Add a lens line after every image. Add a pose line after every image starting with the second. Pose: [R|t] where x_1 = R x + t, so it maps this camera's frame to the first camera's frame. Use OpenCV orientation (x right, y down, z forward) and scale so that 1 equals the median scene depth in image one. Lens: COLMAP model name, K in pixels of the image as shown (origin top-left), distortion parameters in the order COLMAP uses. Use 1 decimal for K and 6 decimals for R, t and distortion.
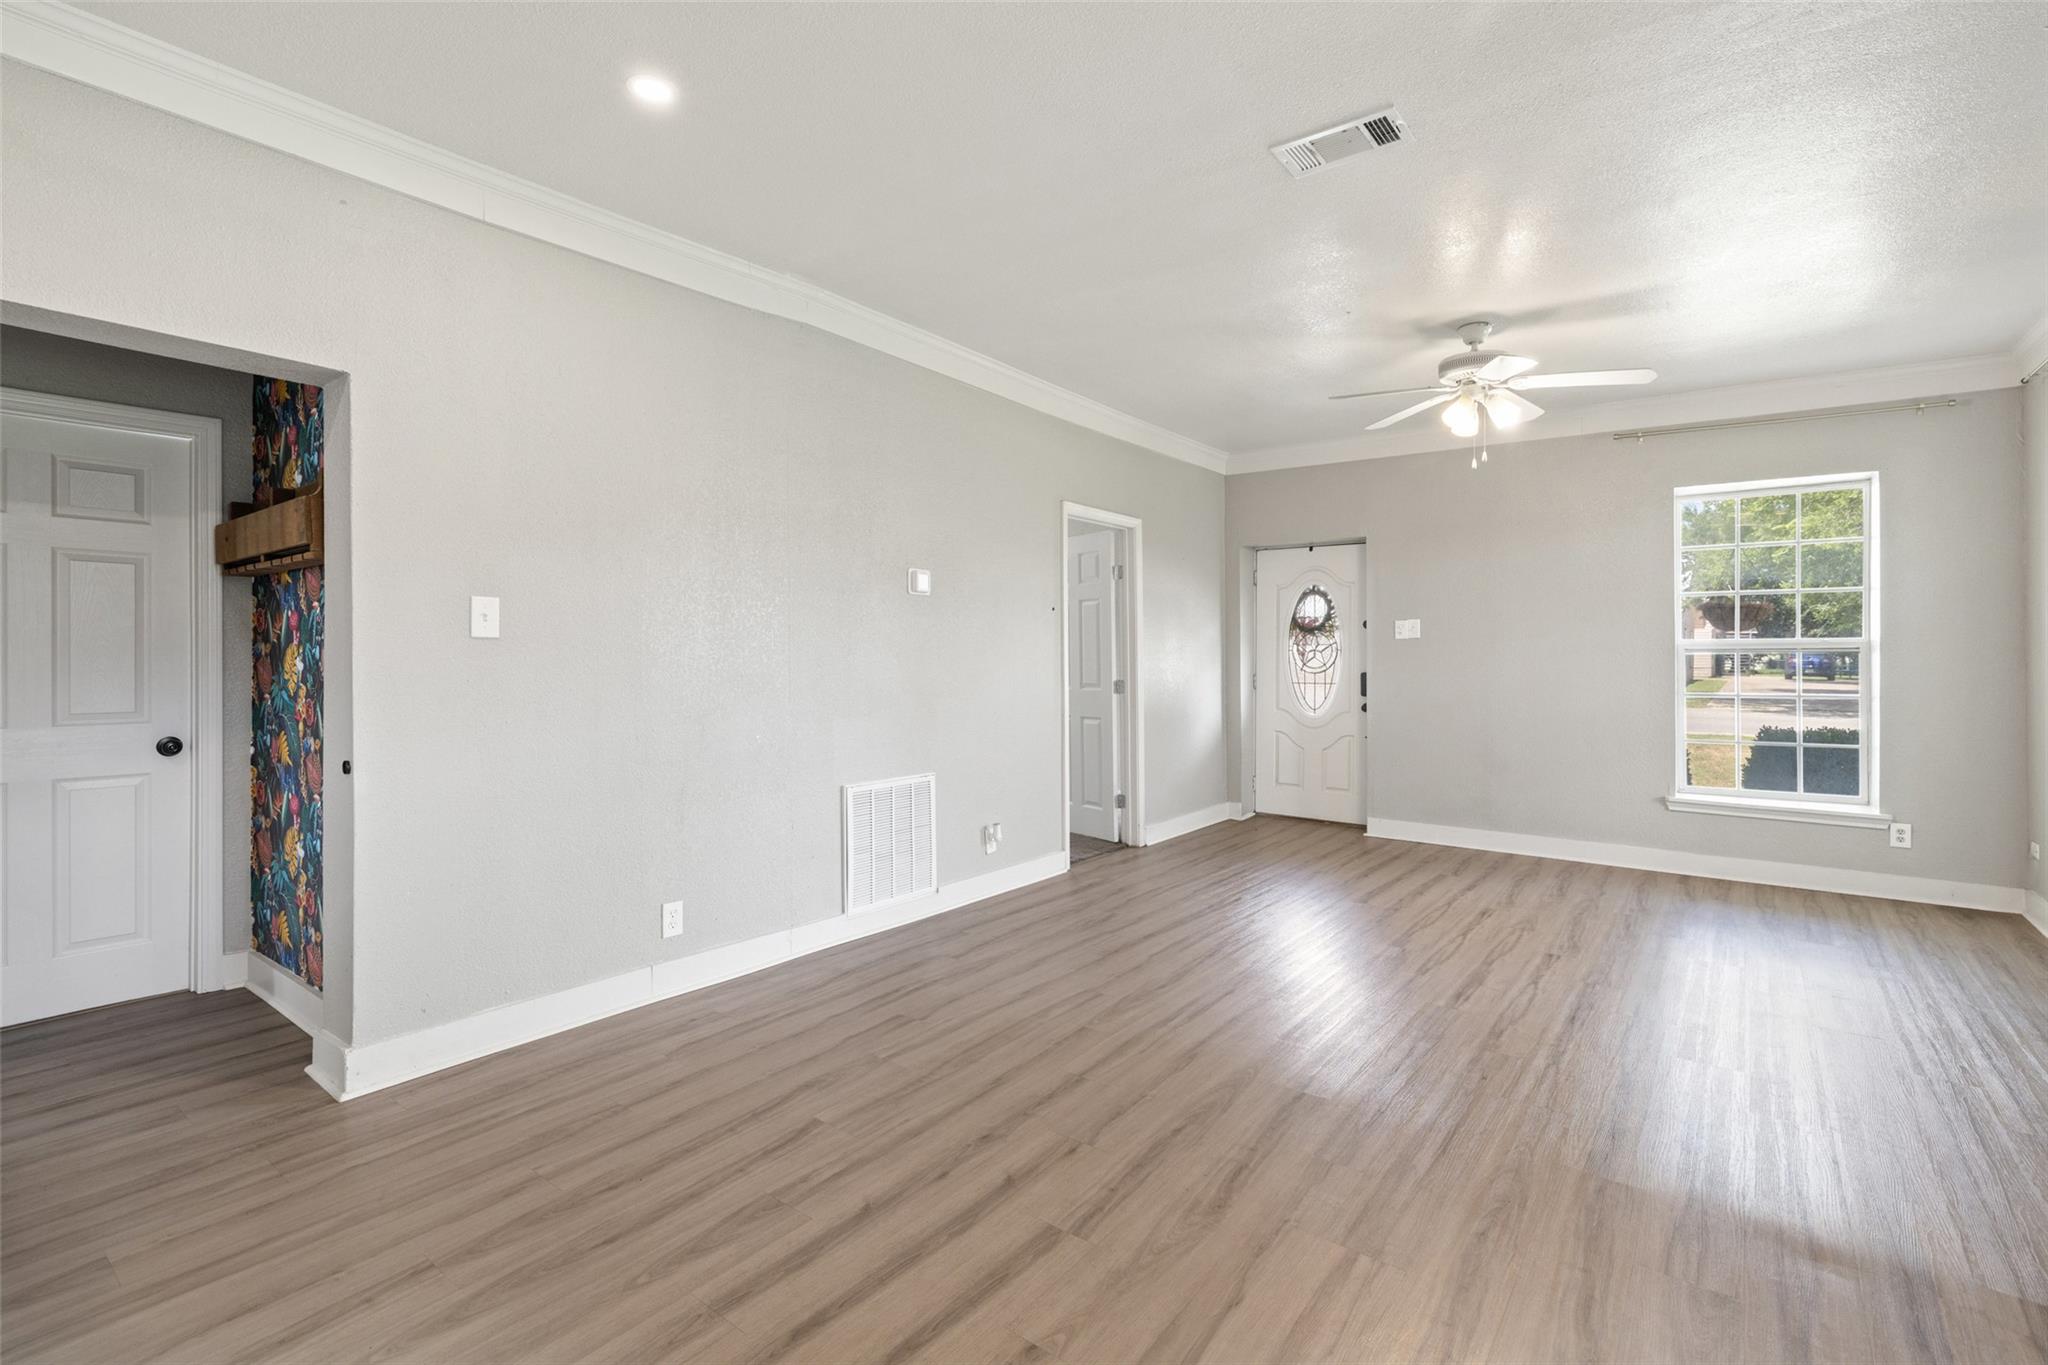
lens RADIAL K [[936.0, 0, 1029.6], [0, 936.0, 645.8], [0, 0, 1]] dist [-0.005273, 0.001546]
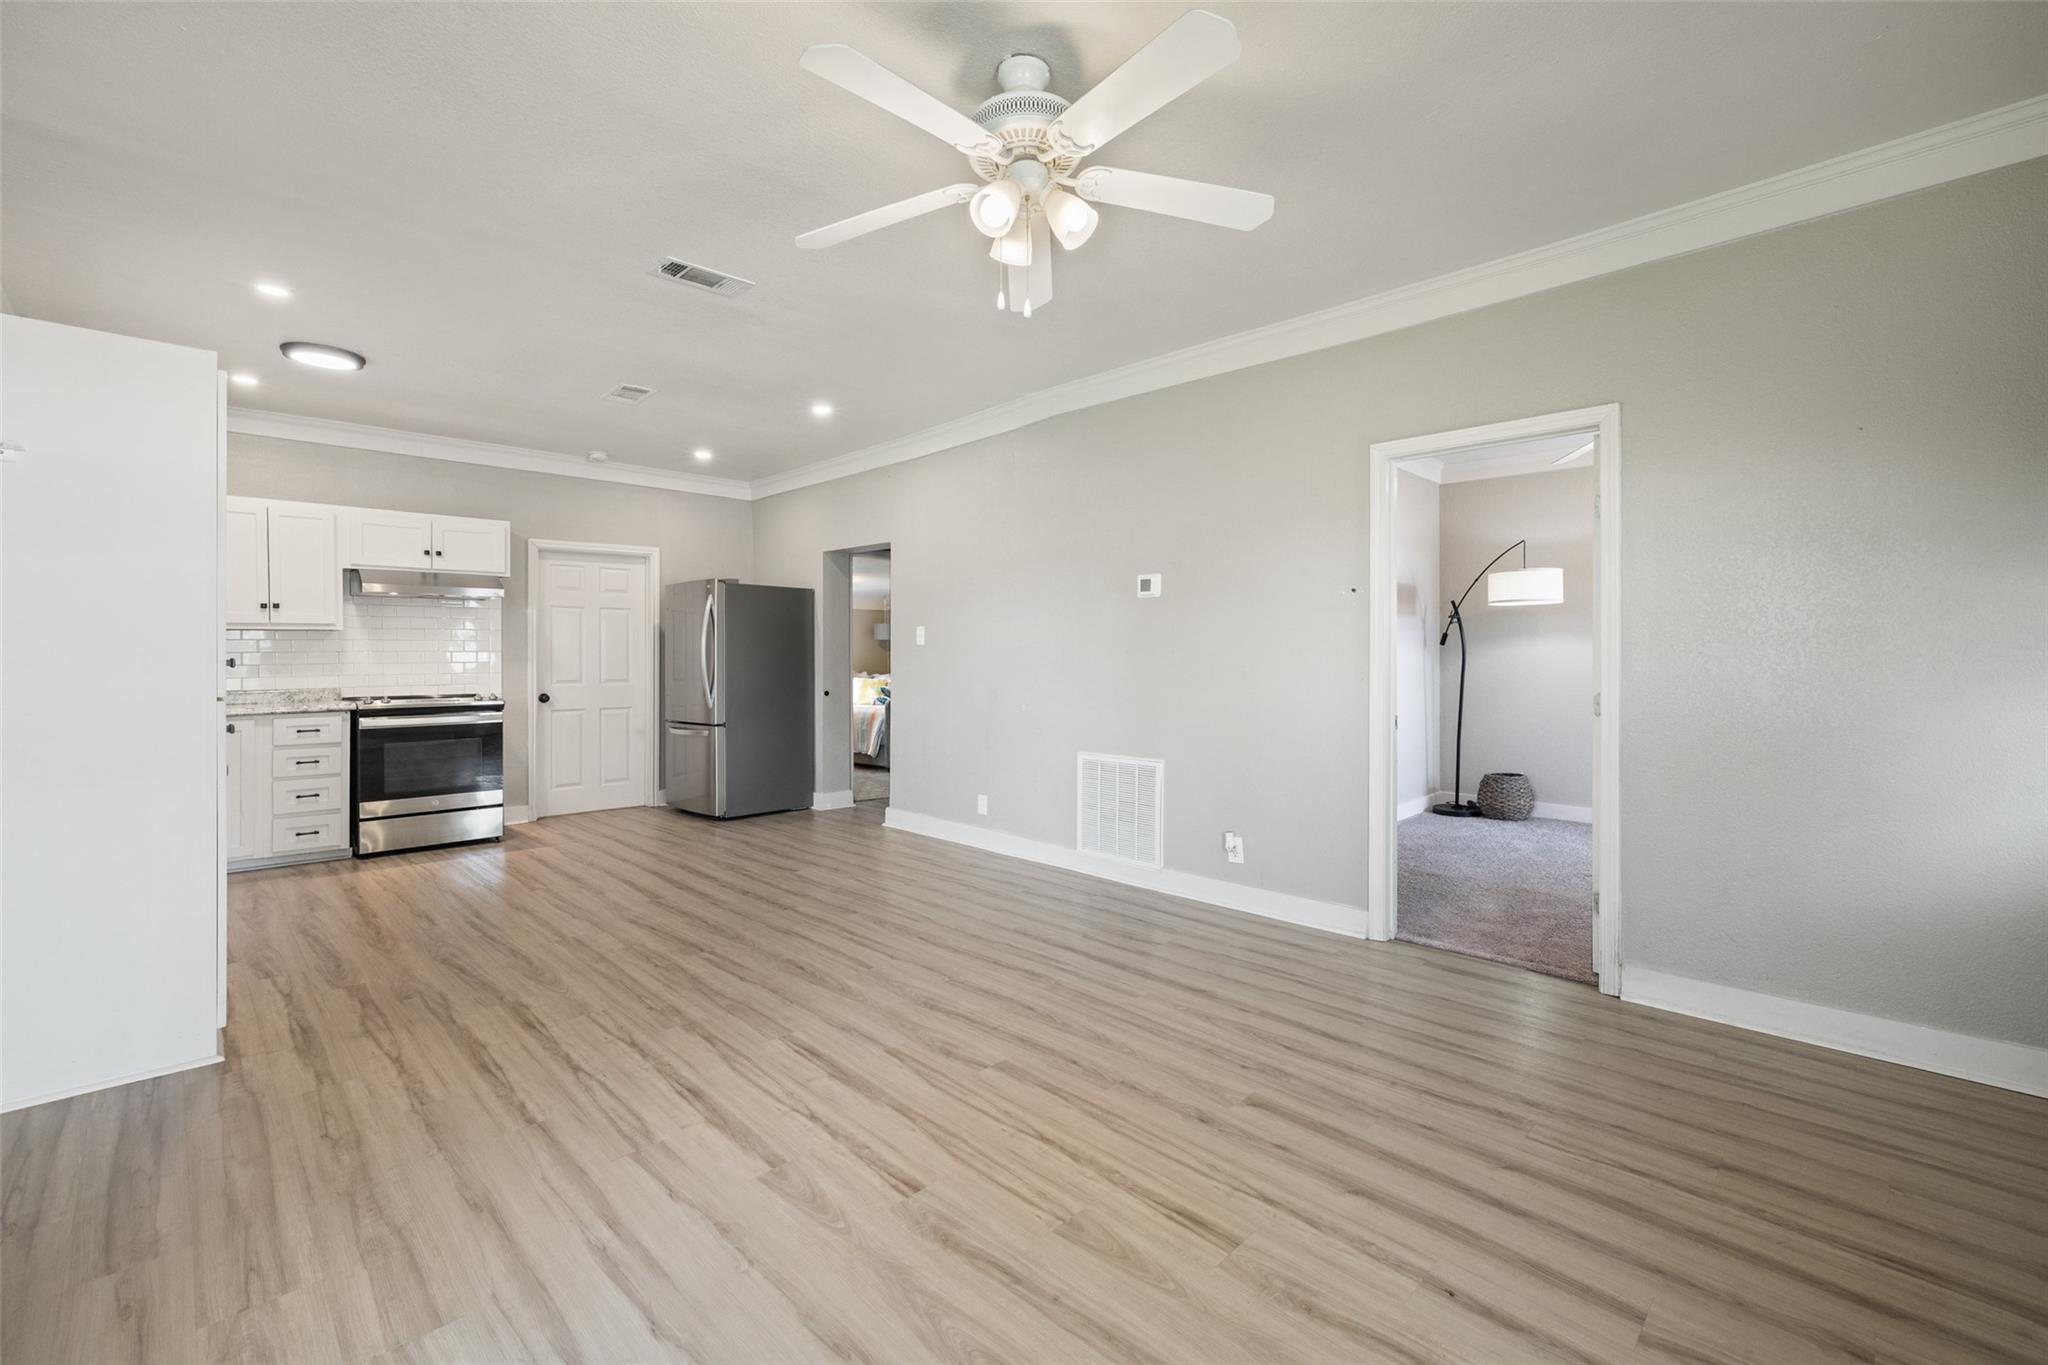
lens RADIAL K [[866.7, 0, 1030.0], [0, 866.7, 658.0], [0, 0, 1]] dist [-0.003554, 0.002293]
pose [[-0.129760, 0.000435, -0.991545, 0.982048], [0.008435, 0.999964, -0.000665, 0.017080], [0.991510, -0.008450, -0.129759, 1.056281]]
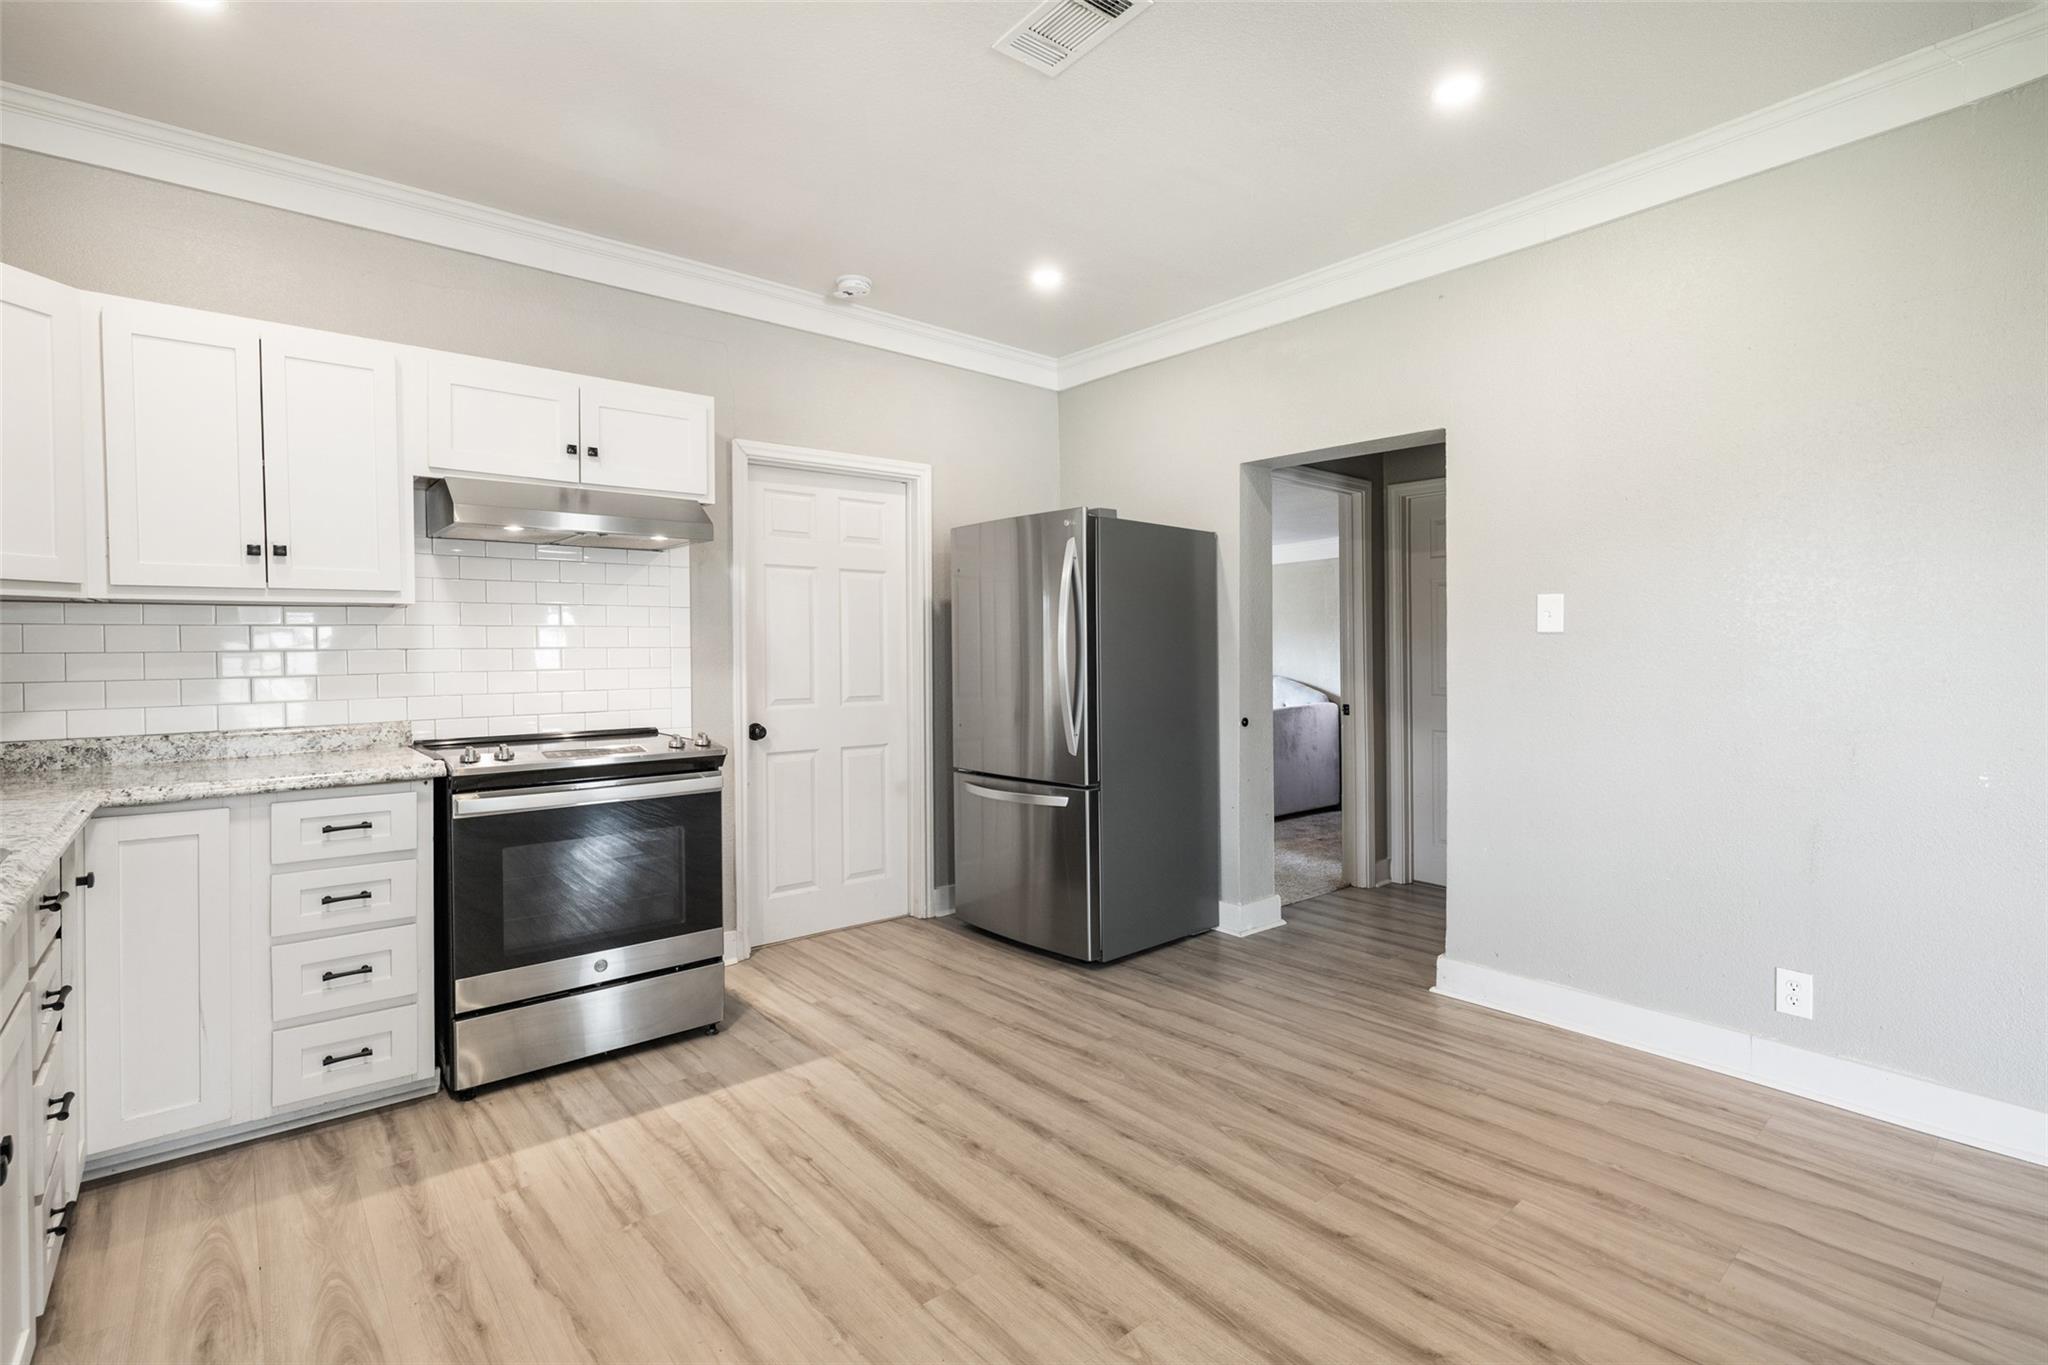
lens RADIAL K [[936.0, 0, 1027.2], [0, 936.0, 664.8], [0, 0, 1]] dist [-0.005273, 0.001546]
pose [[-0.208172, 0.014942, -0.977978, 0.401020], [0.010466, 0.999860, 0.013049, 0.005048], [0.978036, -0.007519, -0.208299, 0.443662]]
